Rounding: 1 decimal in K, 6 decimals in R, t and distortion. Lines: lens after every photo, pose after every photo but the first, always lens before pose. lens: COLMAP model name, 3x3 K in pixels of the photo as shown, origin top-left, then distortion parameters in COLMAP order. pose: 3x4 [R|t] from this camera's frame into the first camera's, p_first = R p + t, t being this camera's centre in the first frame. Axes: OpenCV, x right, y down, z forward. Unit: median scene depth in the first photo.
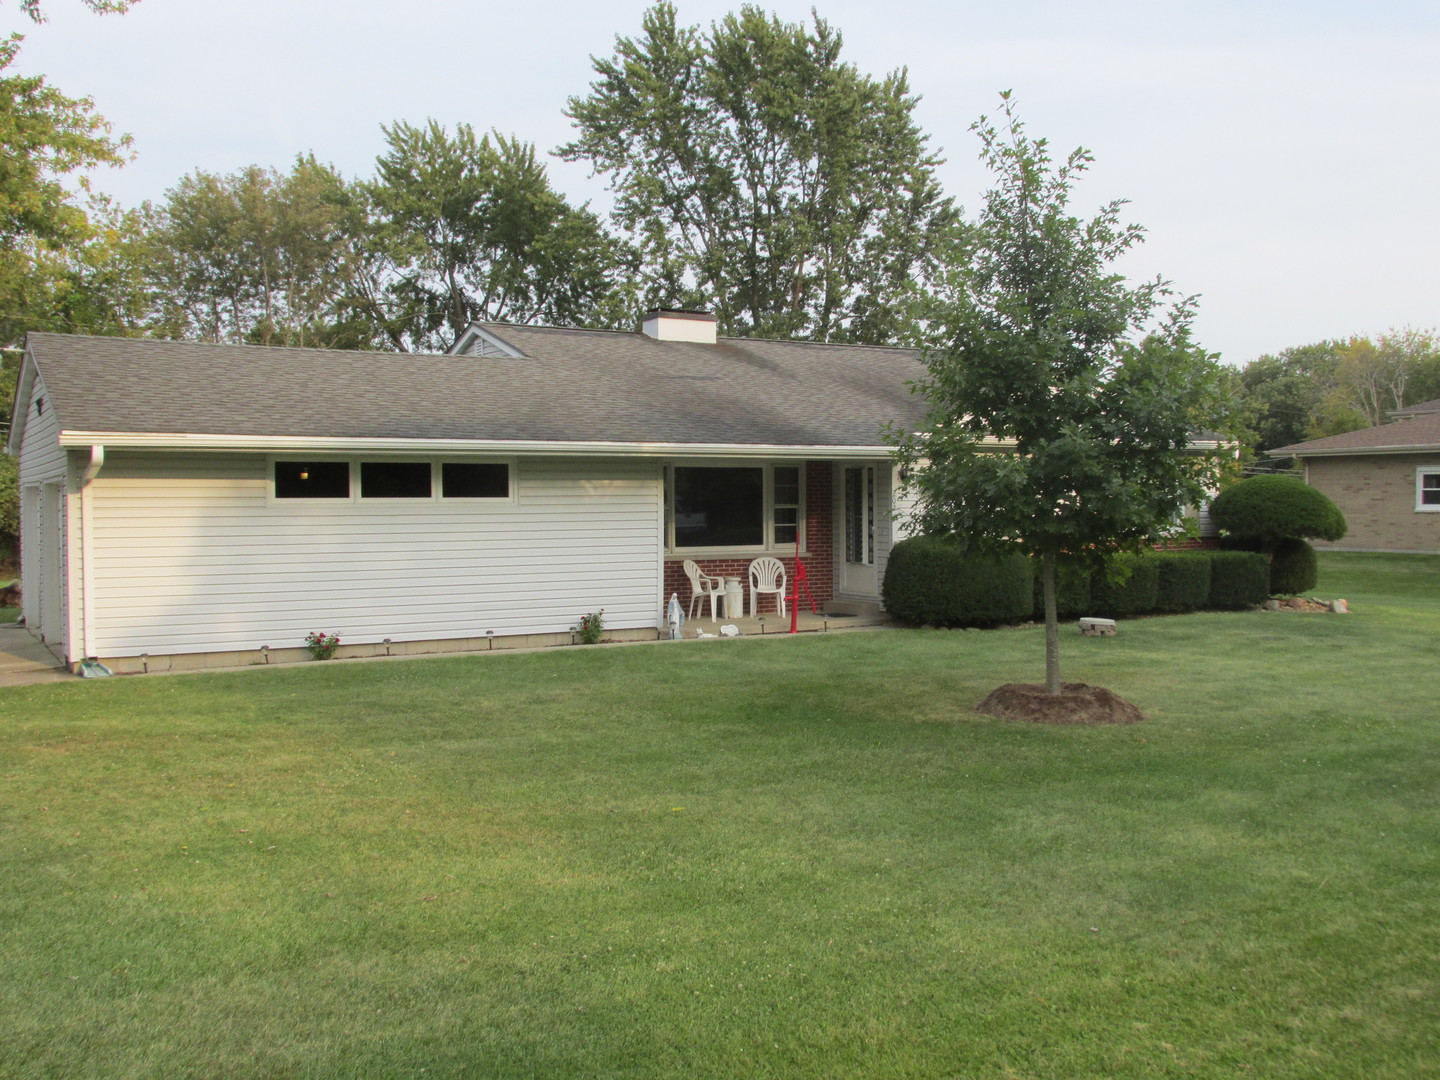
lens RADIAL K [[1430.3, 0, 722.0], [0, 1430.3, 538.2], [0, 0, 1]] dist [0.081611, -0.170935]
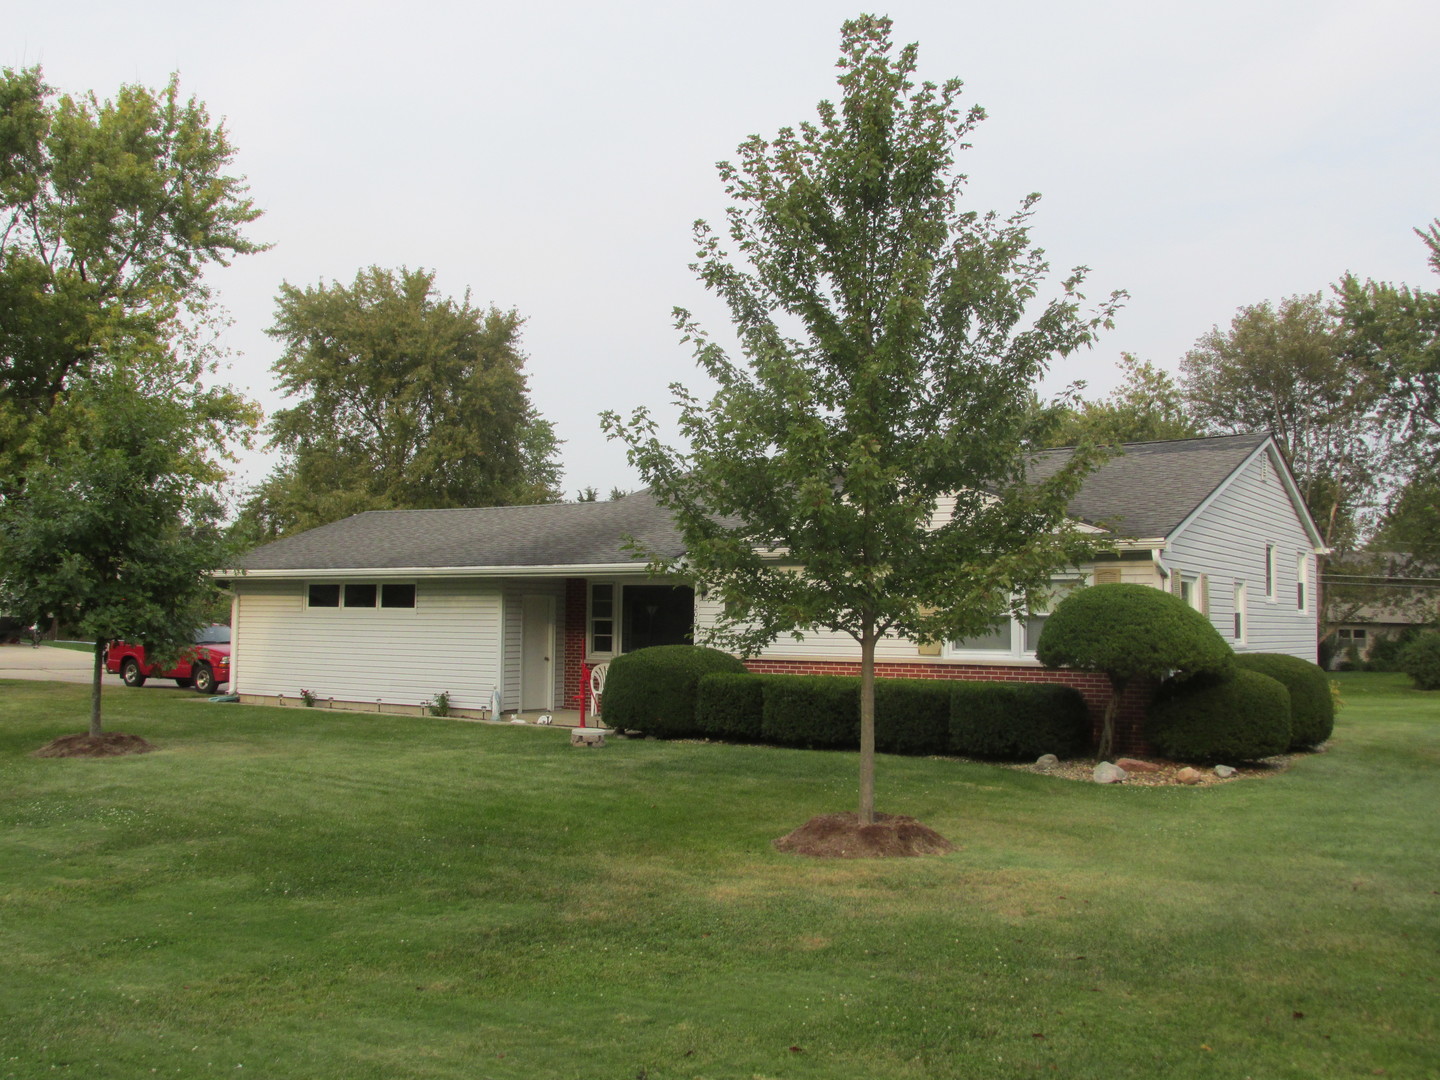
lens RADIAL K [[1402.4, 0, 720.0], [0, 1402.4, 540.0], [0, 0, 1]] dist [0.001655, -0.167751]
pose [[0.416460, -0.040499, -0.908252, 1.139552], [-0.038873, 0.997301, -0.062294, -0.019289], [0.908323, 0.061249, 0.413761, 0.628665]]
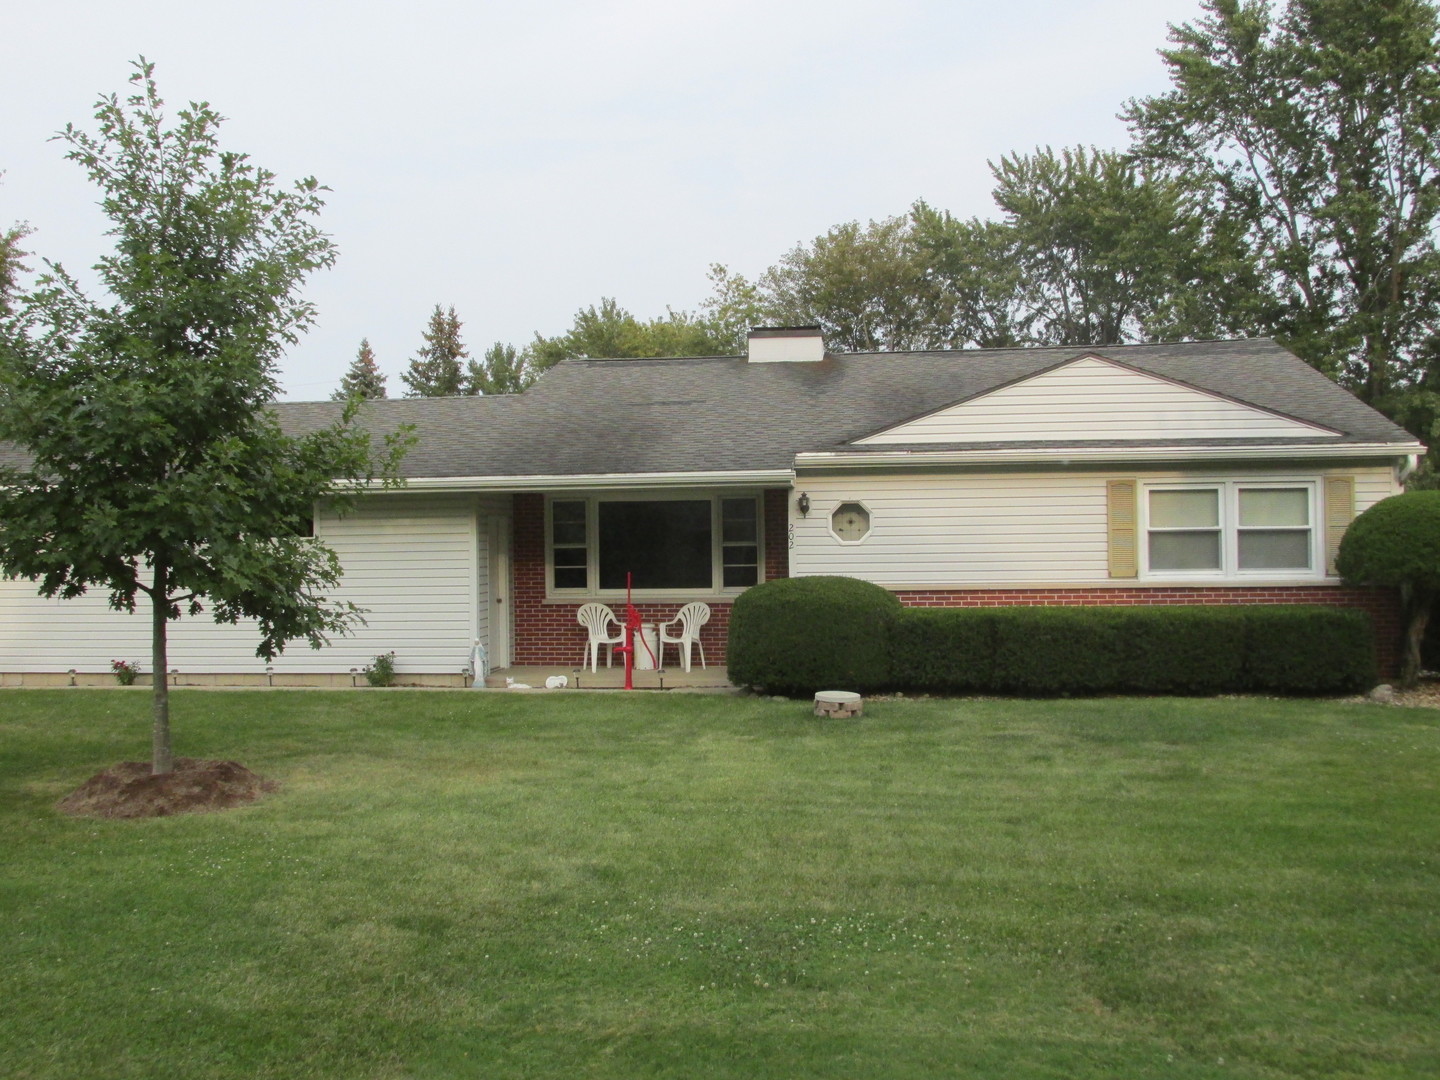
lens RADIAL K [[1402.4, 0, 720.0], [0, 1402.4, 540.0], [0, 0, 1]] dist [0.001655, -0.167751]
pose [[0.787442, -0.003212, -0.616380, 0.627156], [-0.010228, 0.999781, -0.018277, -0.010385], [0.616304, 0.020696, 0.787237, 0.358404]]
